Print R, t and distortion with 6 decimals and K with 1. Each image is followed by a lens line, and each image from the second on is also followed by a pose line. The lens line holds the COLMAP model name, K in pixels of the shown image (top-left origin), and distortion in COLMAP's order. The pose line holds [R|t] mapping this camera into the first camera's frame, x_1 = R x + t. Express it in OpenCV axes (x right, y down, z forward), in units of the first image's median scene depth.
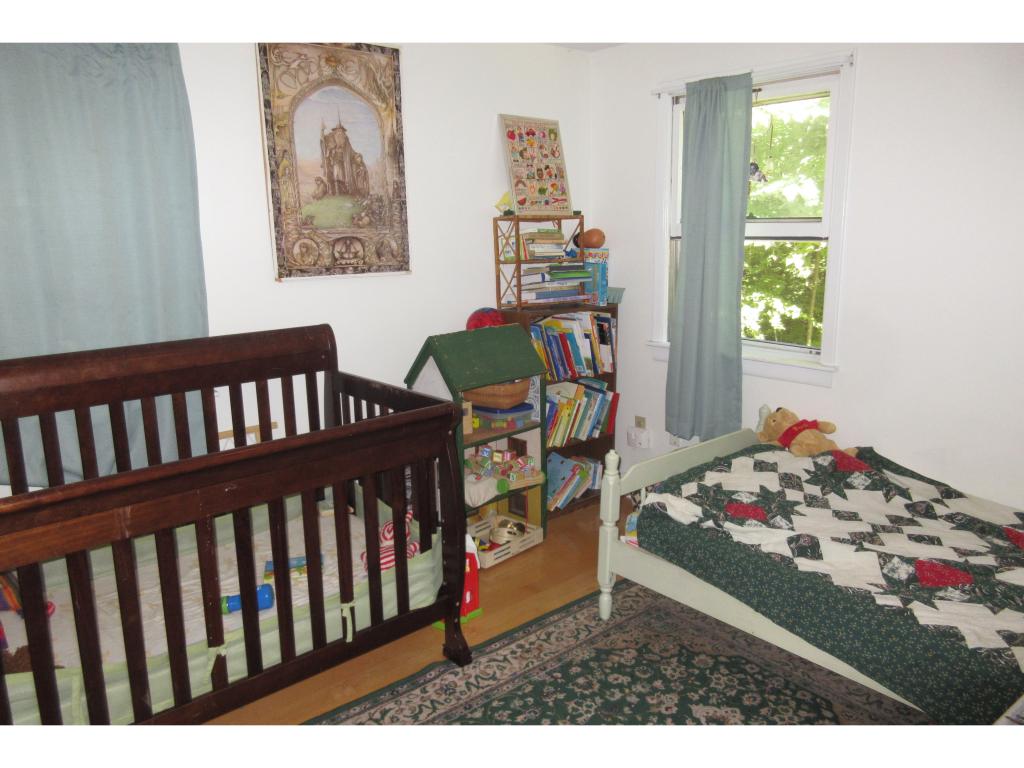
lens RADIAL K [[767.3, 0, 511.6], [0, 767.3, 383.6], [0, 0, 1]] dist [-0.001582, 0.000463]
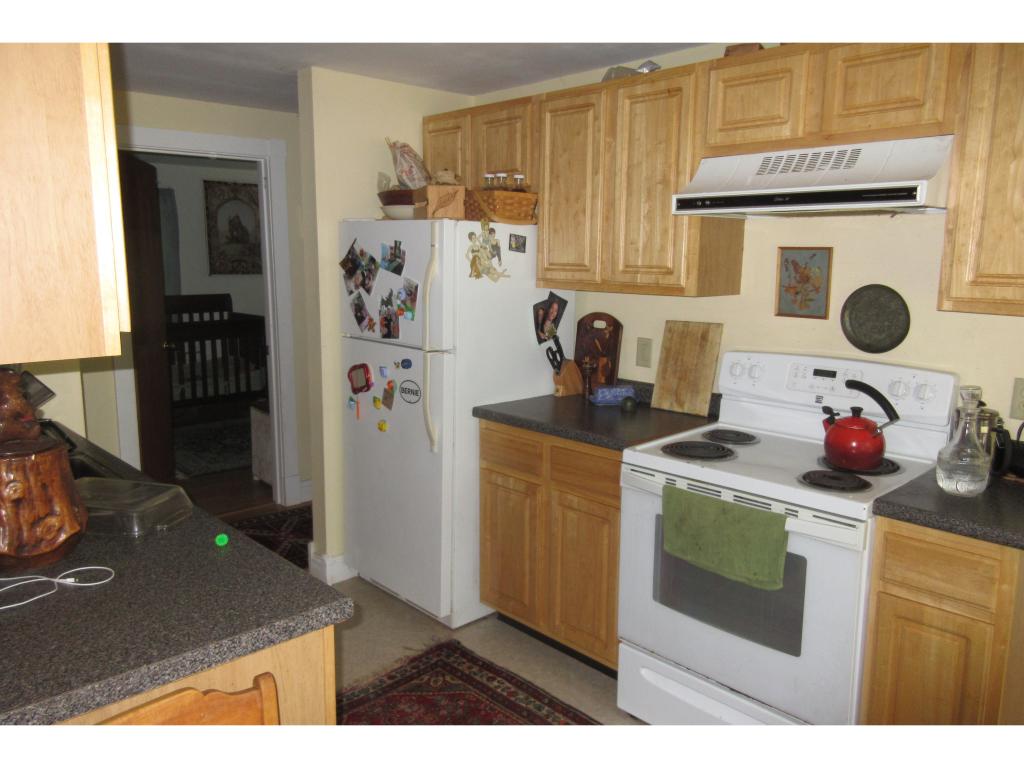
lens RADIAL K [[767.3, 0, 512.4], [0, 767.3, 384.2], [0, 0, 1]] dist [-0.001582, 0.000463]
pose [[0.999144, 0.016188, 0.038080, 0.609937], [-0.014672, 0.999102, -0.039744, 0.313186], [-0.038689, 0.039151, 0.998484, -1.573083]]
